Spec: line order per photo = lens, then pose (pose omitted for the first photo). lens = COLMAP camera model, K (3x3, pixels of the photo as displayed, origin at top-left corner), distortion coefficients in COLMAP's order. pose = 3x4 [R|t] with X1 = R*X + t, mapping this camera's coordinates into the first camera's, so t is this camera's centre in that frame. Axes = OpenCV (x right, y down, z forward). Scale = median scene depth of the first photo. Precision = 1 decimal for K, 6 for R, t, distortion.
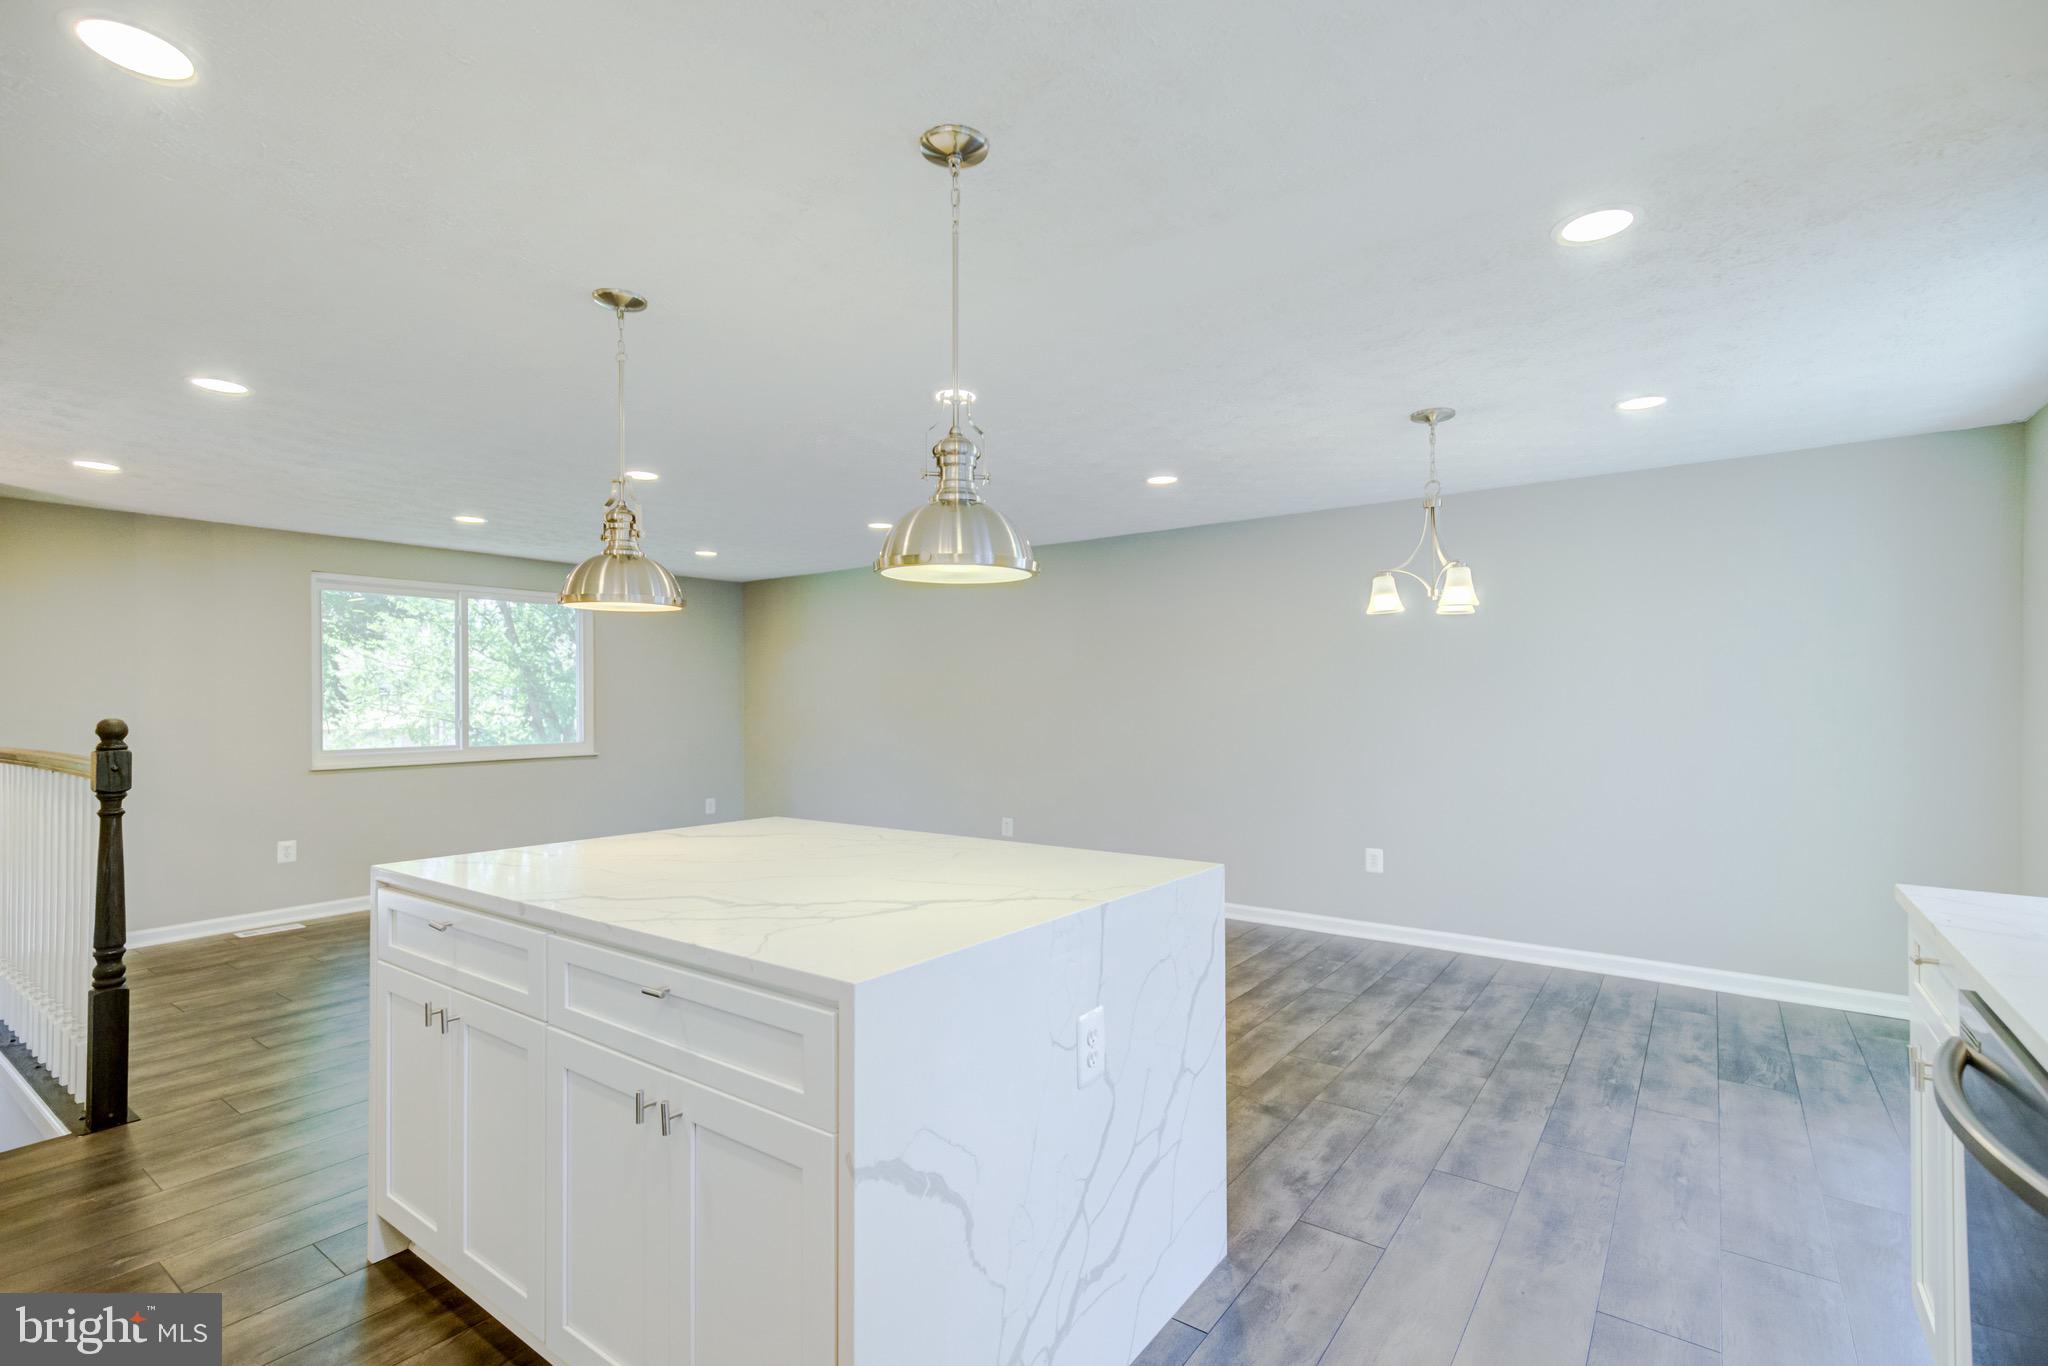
lens RADIAL K [[935.5, 0, 1043.2], [0, 935.5, 696.0], [0, 0, 1]] dist [0.013856, 0.000320]
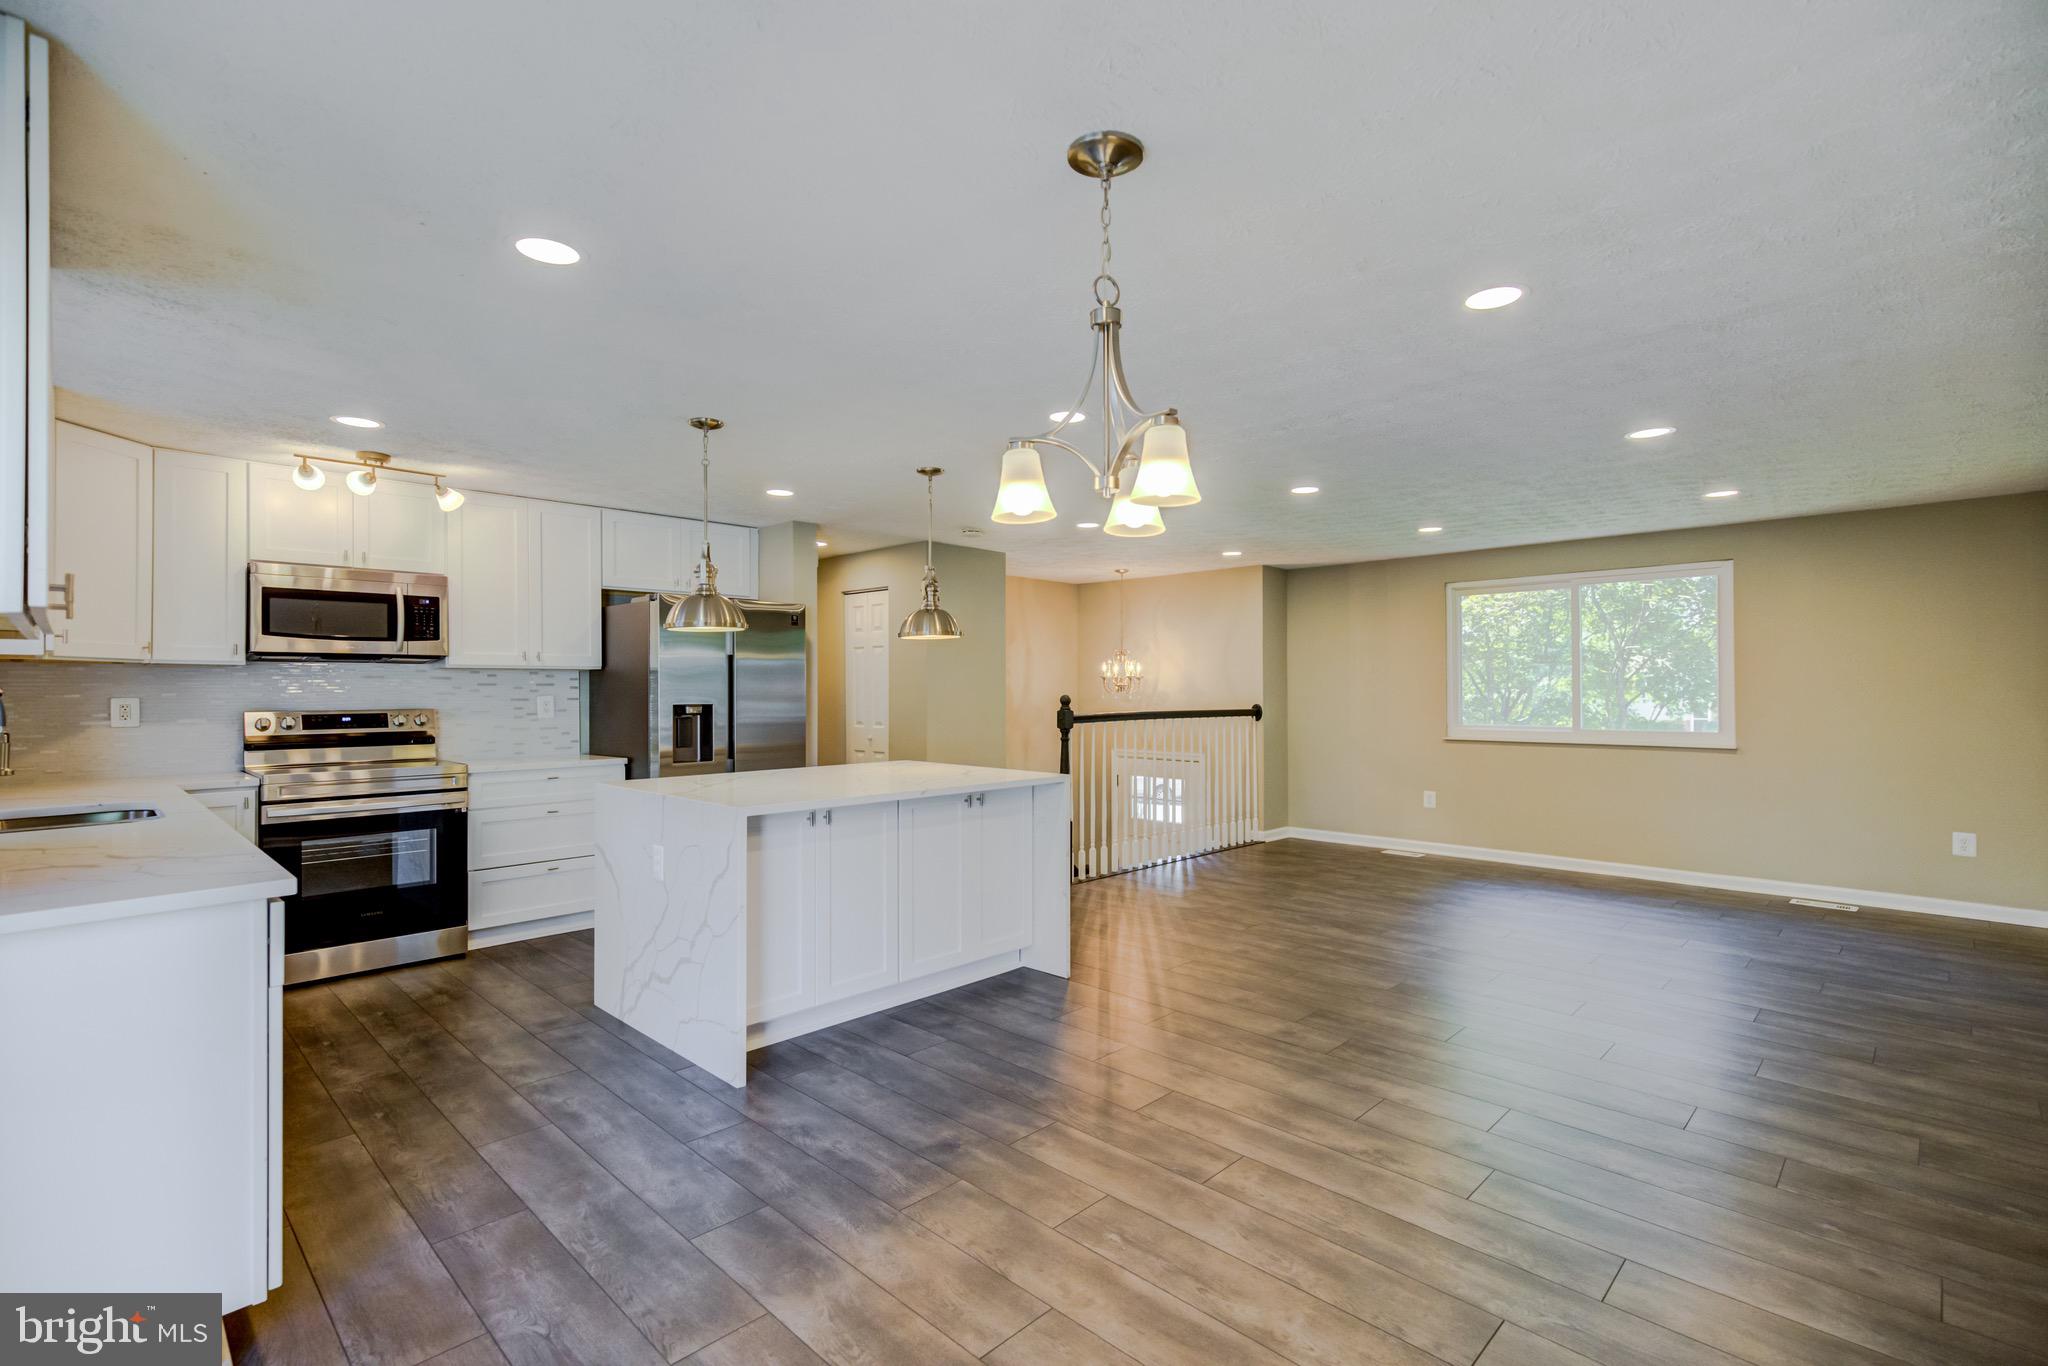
lens RADIAL K [[935.5, 0, 1014.7], [0, 935.5, 689.6], [0, 0, 1]] dist [0.013856, 0.000320]
pose [[-0.153417, 0.006001, -0.988143, 1.235329], [0.008089, 0.999956, 0.004817, 0.001024], [0.988128, -0.007254, -0.153458, 1.336043]]
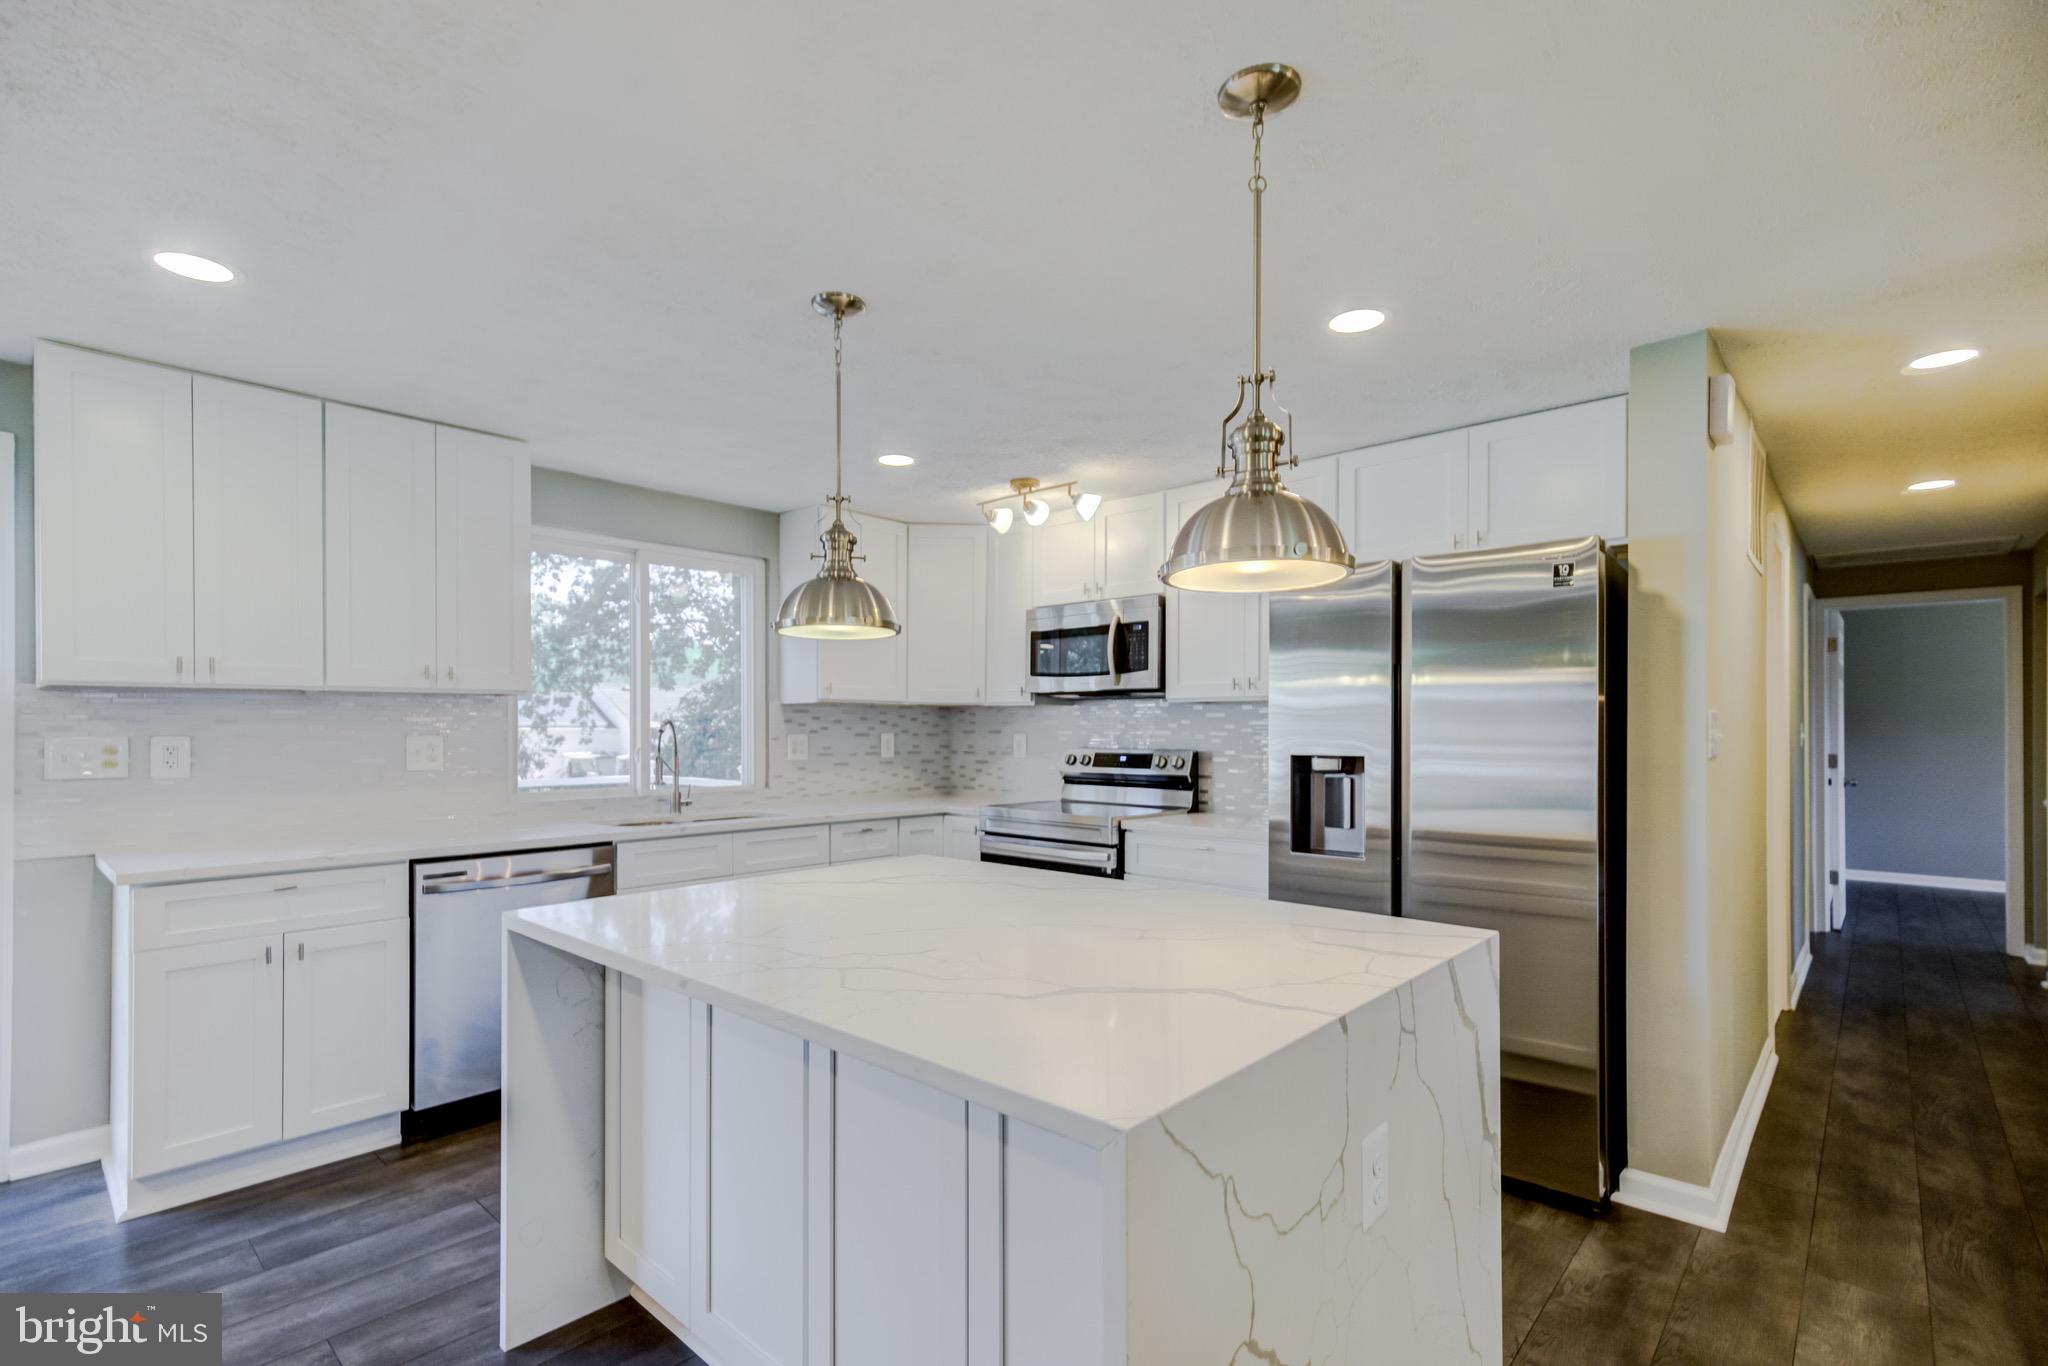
lens RADIAL K [[935.5, 0, 1040.0], [0, 935.5, 734.5], [0, 0, 1]] dist [0.013856, 0.000320]
pose [[-0.994436, 0.003024, 0.105300, -0.340170], [0.002991, 0.999995, -0.000475, 0.010993], [-0.105301, -0.000157, -0.994440, 1.515984]]
